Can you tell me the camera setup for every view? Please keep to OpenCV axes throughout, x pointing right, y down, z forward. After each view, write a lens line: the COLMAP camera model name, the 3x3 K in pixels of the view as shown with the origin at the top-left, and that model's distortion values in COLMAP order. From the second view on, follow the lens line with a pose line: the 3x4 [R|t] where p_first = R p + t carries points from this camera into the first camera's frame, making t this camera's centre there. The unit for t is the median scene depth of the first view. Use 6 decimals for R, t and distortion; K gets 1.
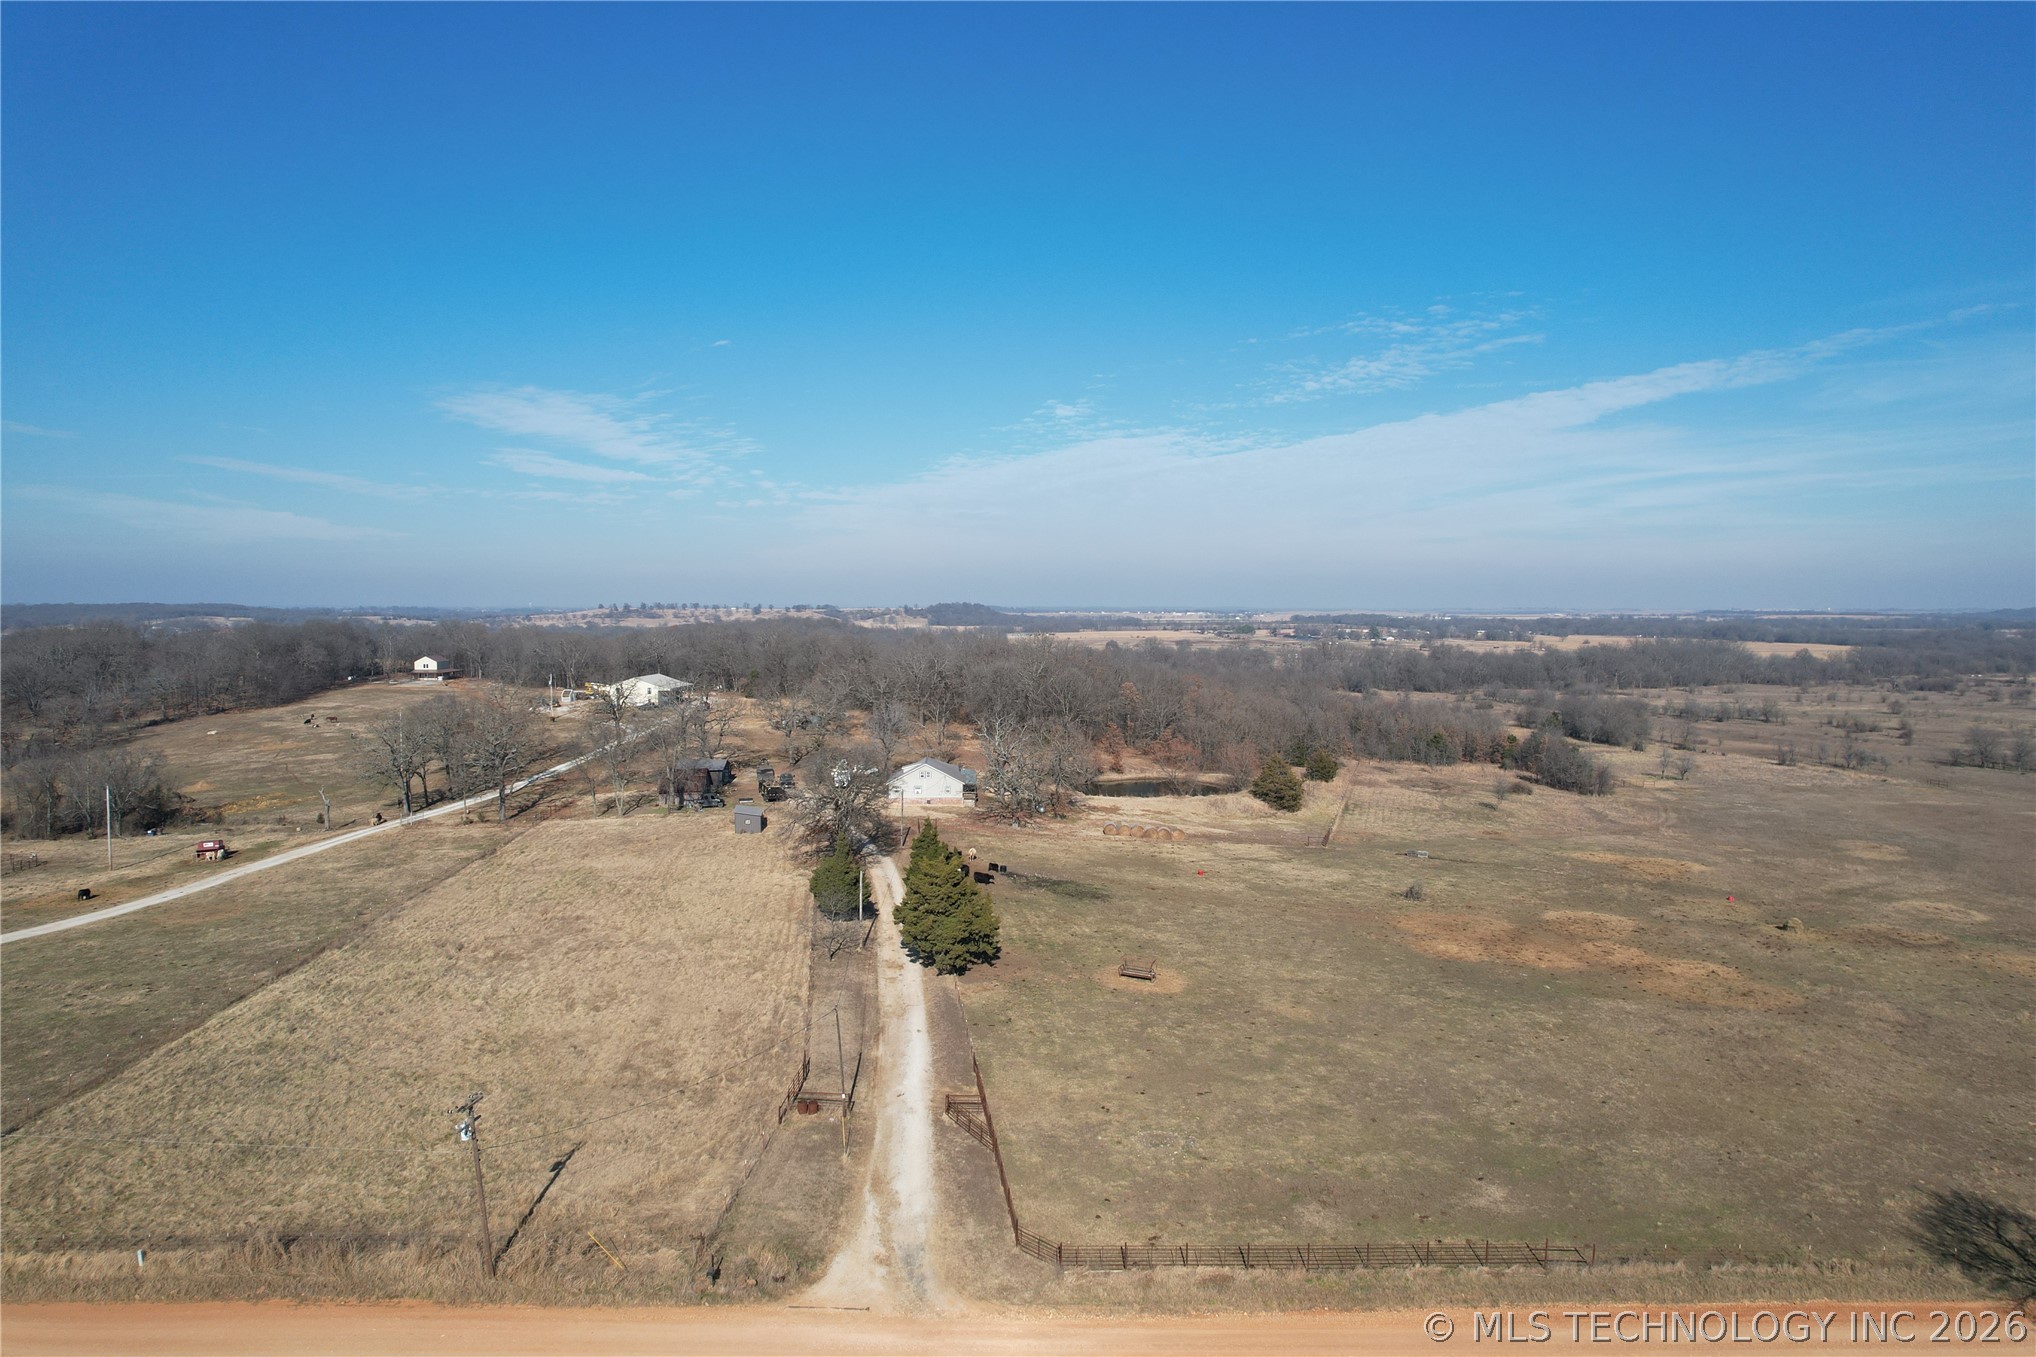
lens RADIAL K [[1311.4, 0, 1018.0], [0, 1311.4, 678.5], [0, 0, 1]] dist [-0.069731, 0.066580]
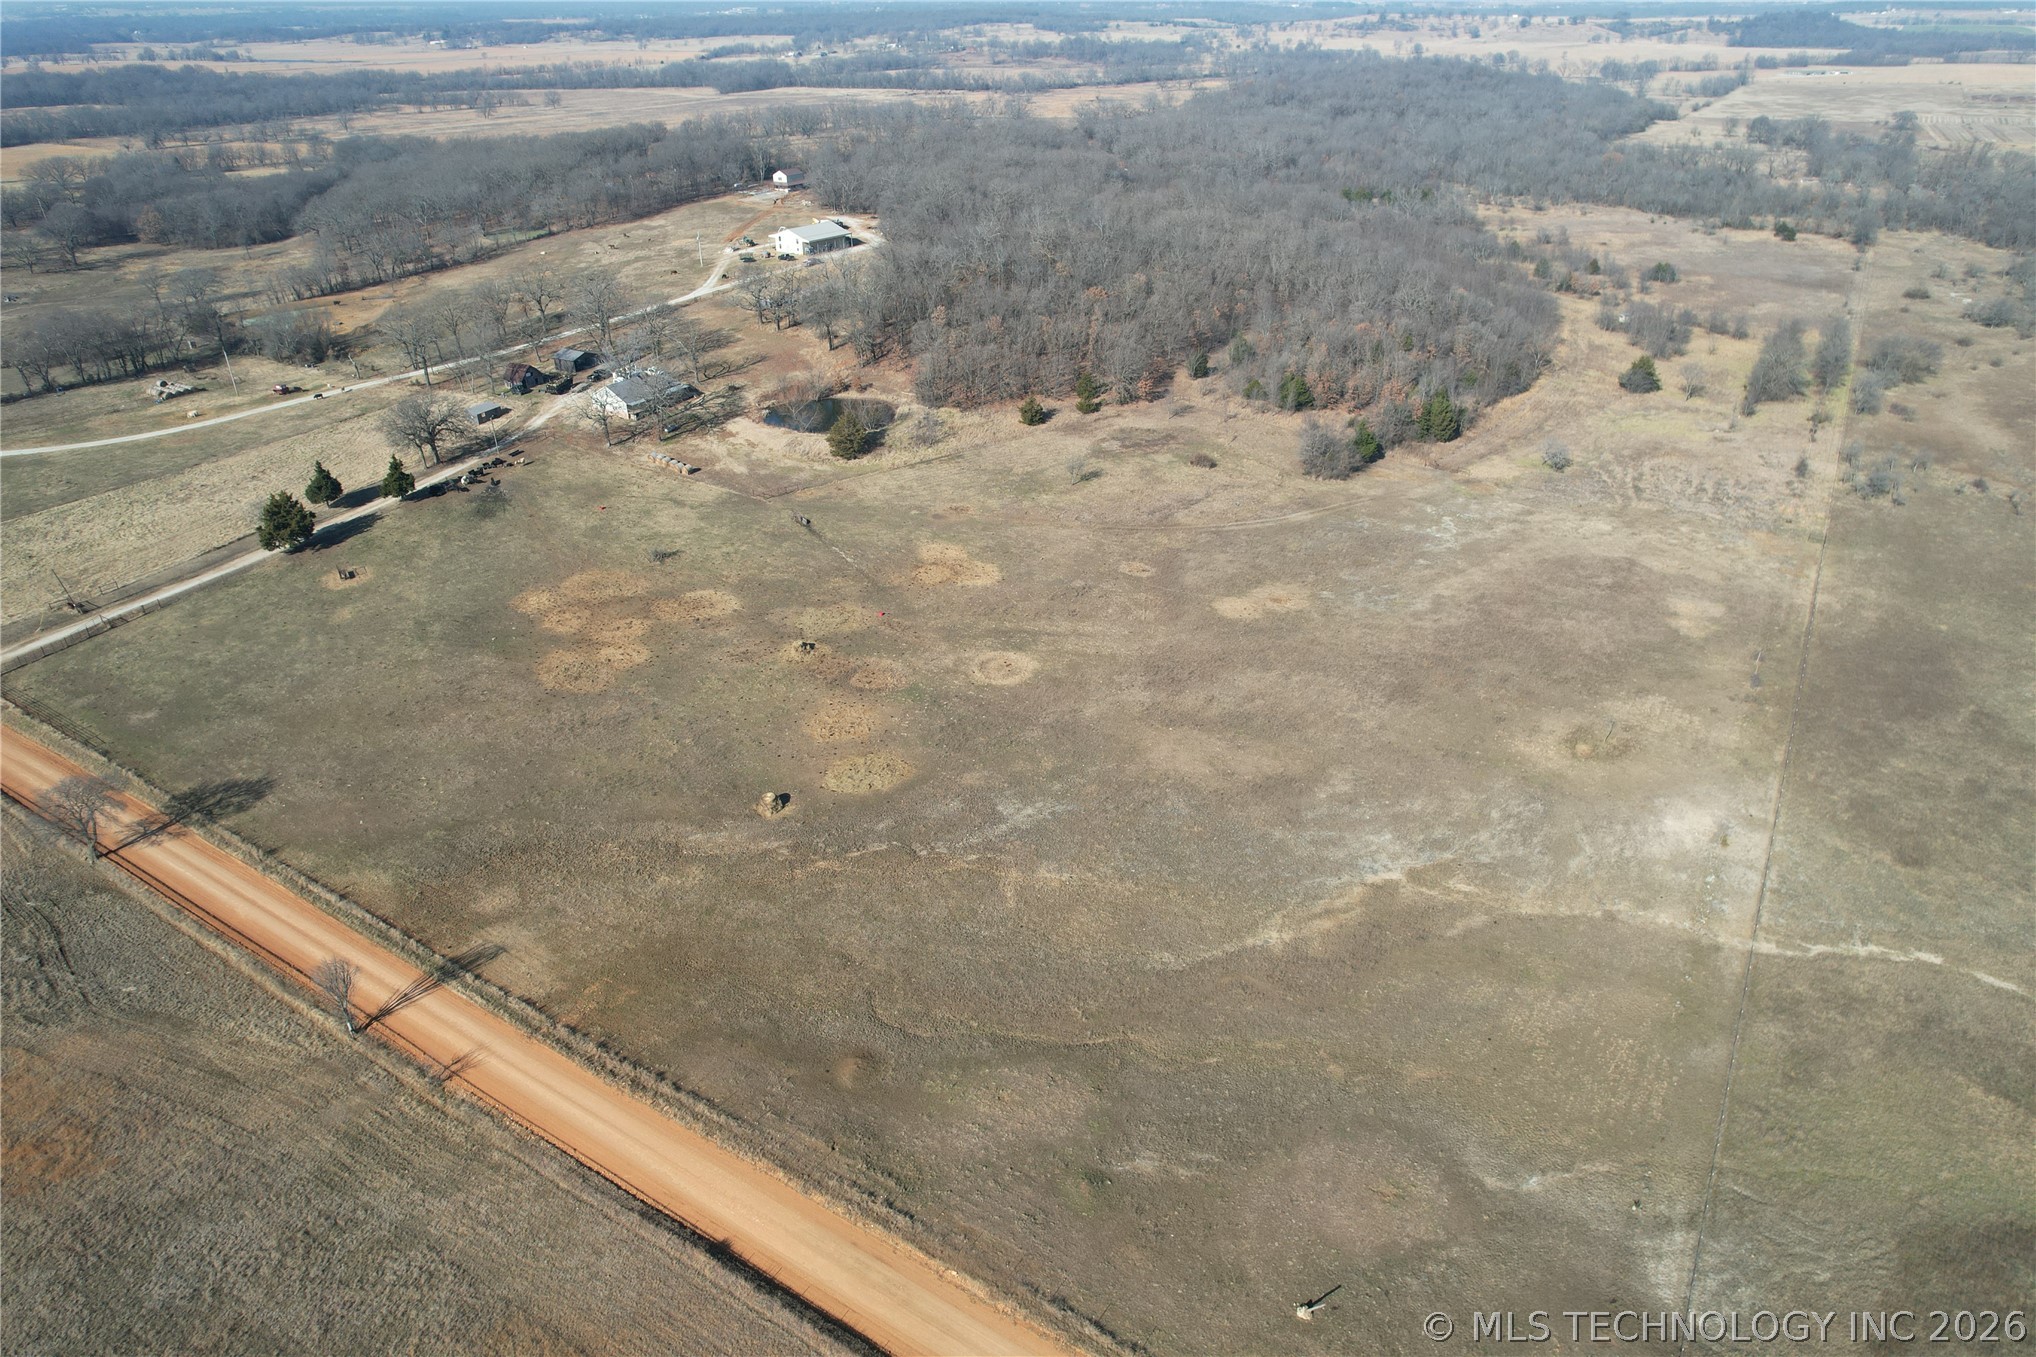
lens RADIAL K [[1311.4, 0, 1018.0], [0, 1311.4, 678.5], [0, 0, 1]] dist [-0.069731, 0.066580]
pose [[0.814224, 0.270051, -0.513918, 2.088672], [-0.023961, 0.900102, 0.435019, -0.520753], [0.580056, -0.341889, 0.739356, 0.167104]]
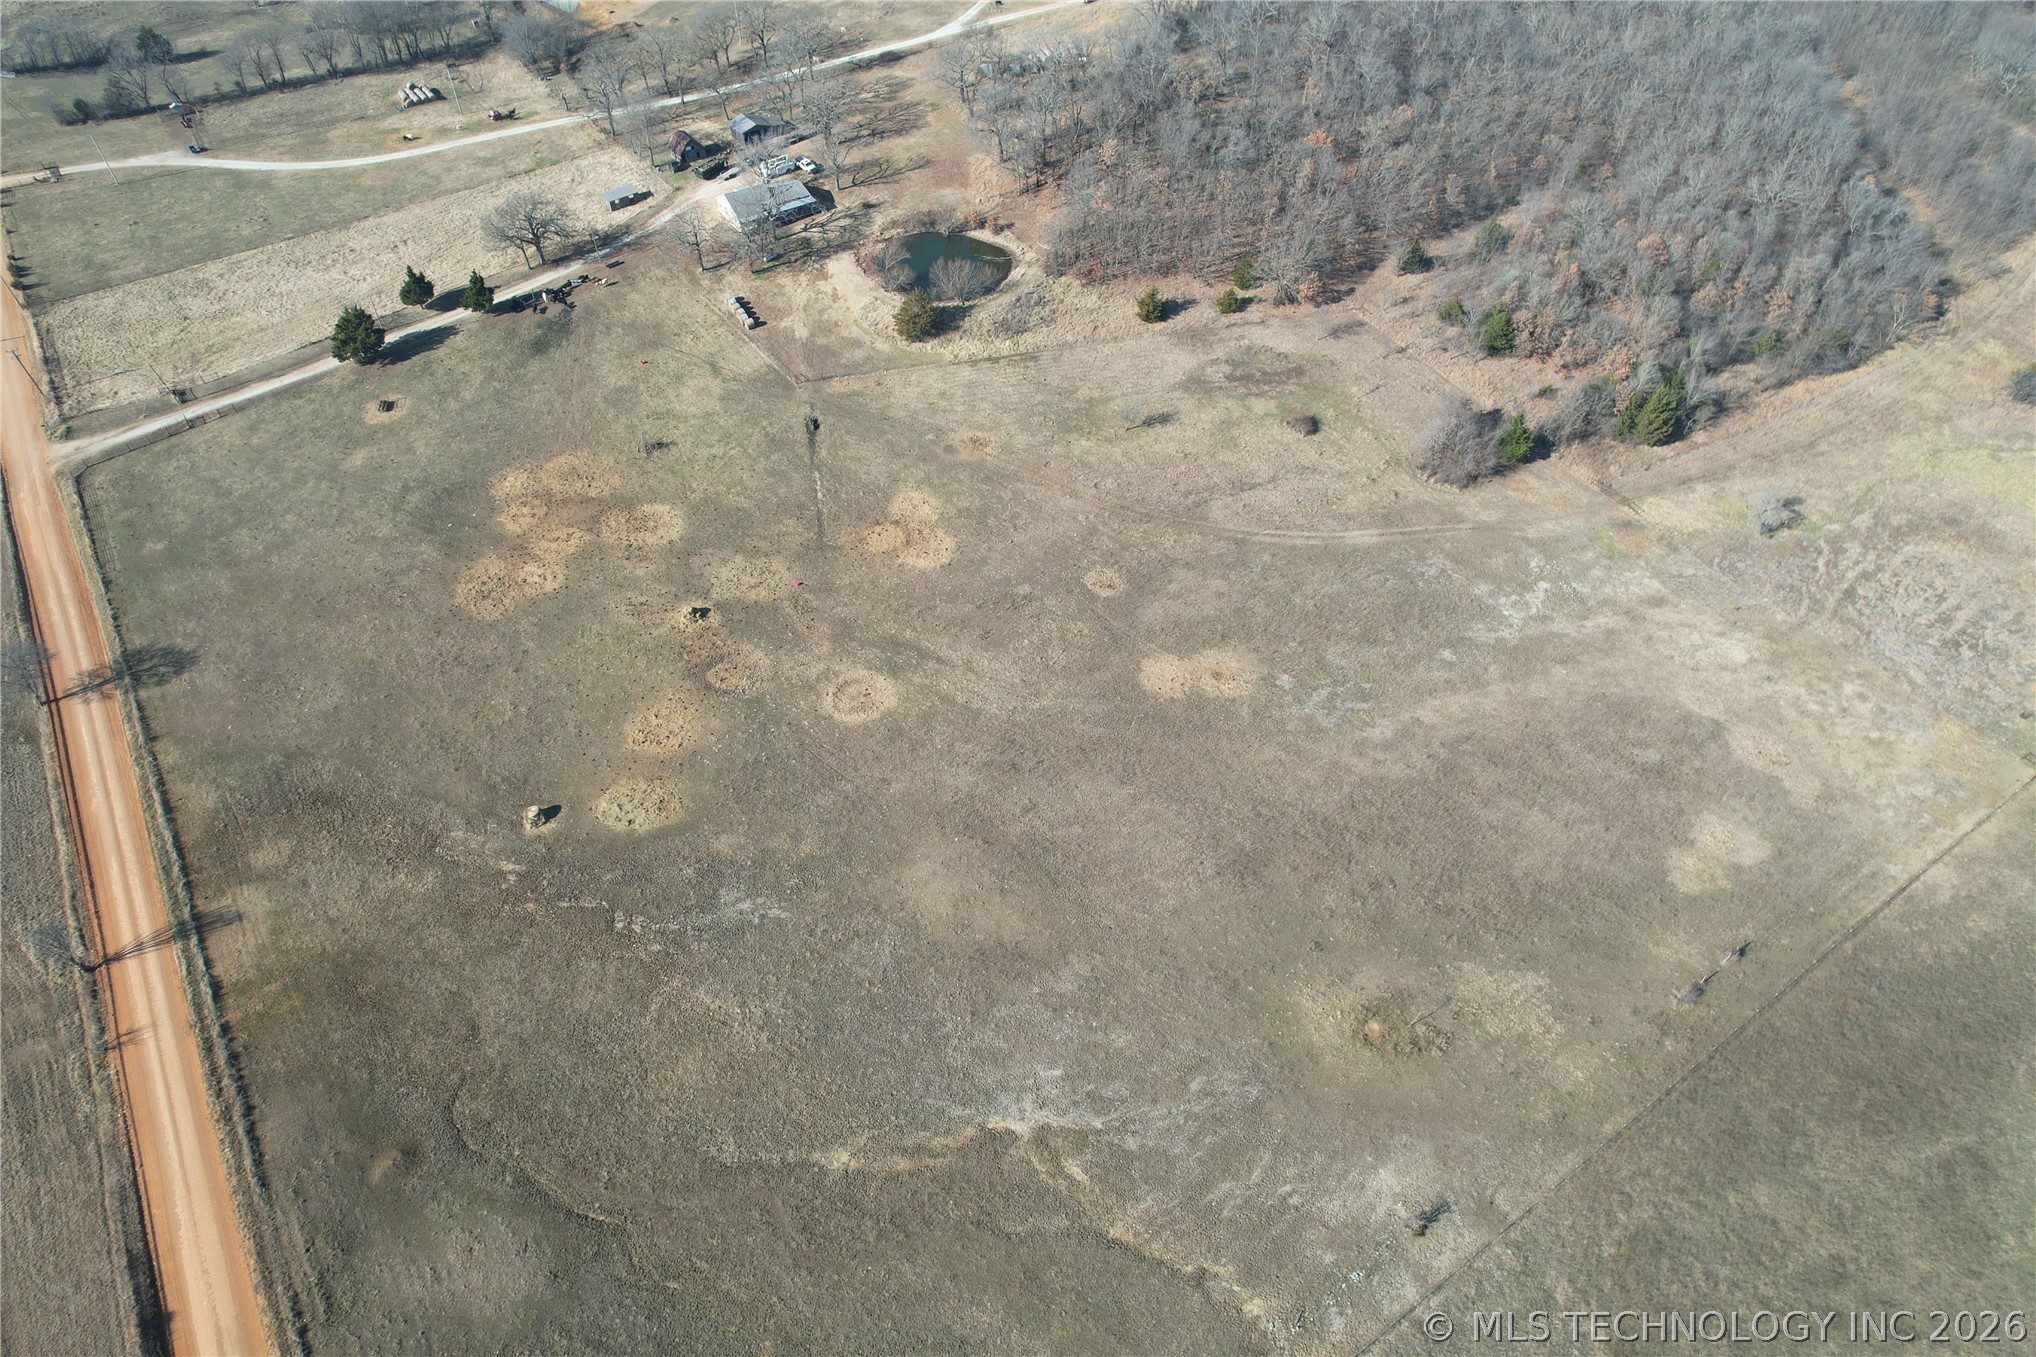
lens RADIAL K [[1311.4, 0, 1018.0], [0, 1311.4, 678.5], [0, 0, 1]] dist [-0.069731, 0.066580]
pose [[0.511354, 0.606736, -0.608595, 2.280278], [-0.035286, 0.722414, 0.690560, -0.970256], [0.858645, -0.331646, 0.390819, 1.043035]]
